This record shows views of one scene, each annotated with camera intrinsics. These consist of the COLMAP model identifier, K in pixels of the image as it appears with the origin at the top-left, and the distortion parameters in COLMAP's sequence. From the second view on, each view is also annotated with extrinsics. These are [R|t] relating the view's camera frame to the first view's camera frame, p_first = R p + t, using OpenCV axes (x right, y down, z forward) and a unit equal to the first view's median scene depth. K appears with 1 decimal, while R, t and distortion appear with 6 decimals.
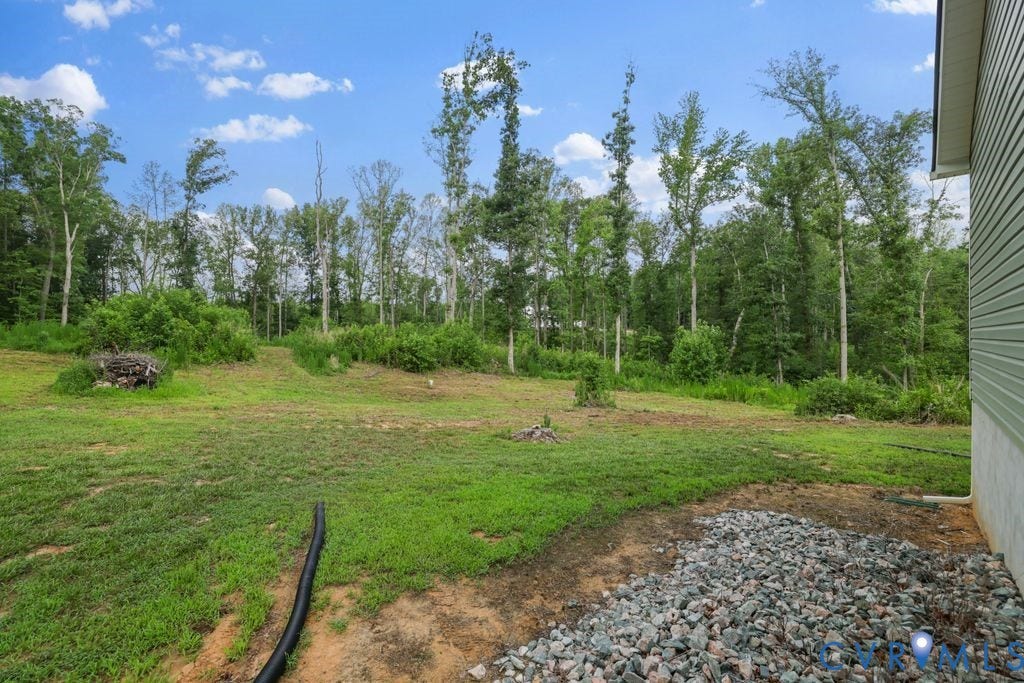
lens RADIAL K [[438.4, 0, 508.2], [0, 438.4, 331.2], [0, 0, 1]] dist [-0.000893, 0.000193]
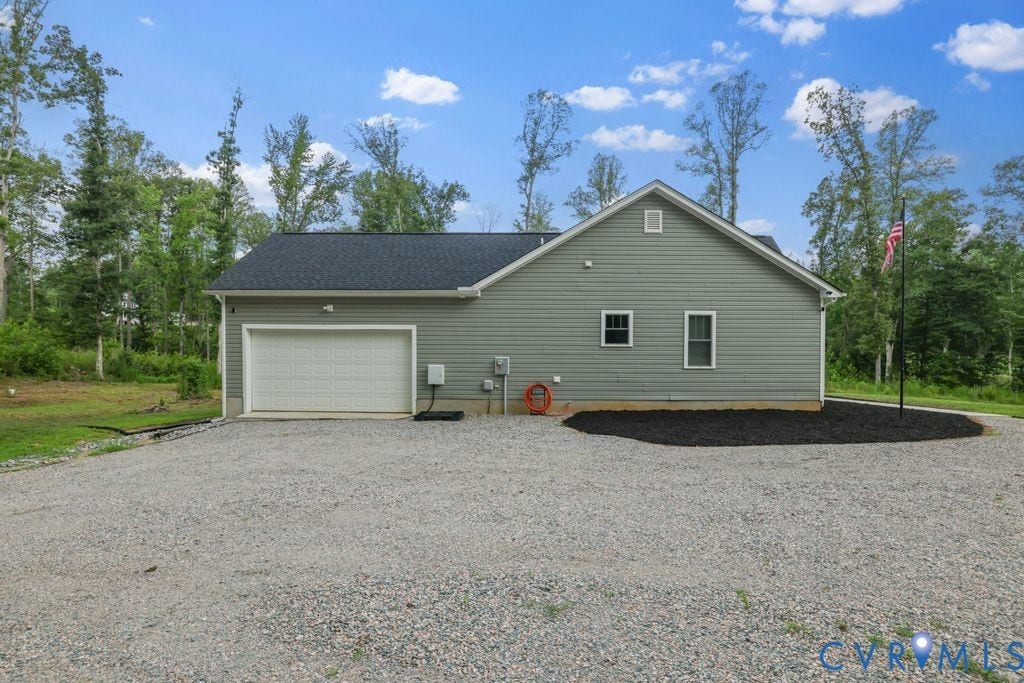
lens RADIAL K [[525.0, 0, 542.8], [0, 525.0, 336.0], [0, 0, 1]] dist [-0.061627, 0.035016]
pose [[0.705716, 0.001844, 0.708493, -0.078245], [-0.019060, 0.999684, 0.016384, -0.031855], [-0.708239, -0.025066, 0.705528, -0.404703]]
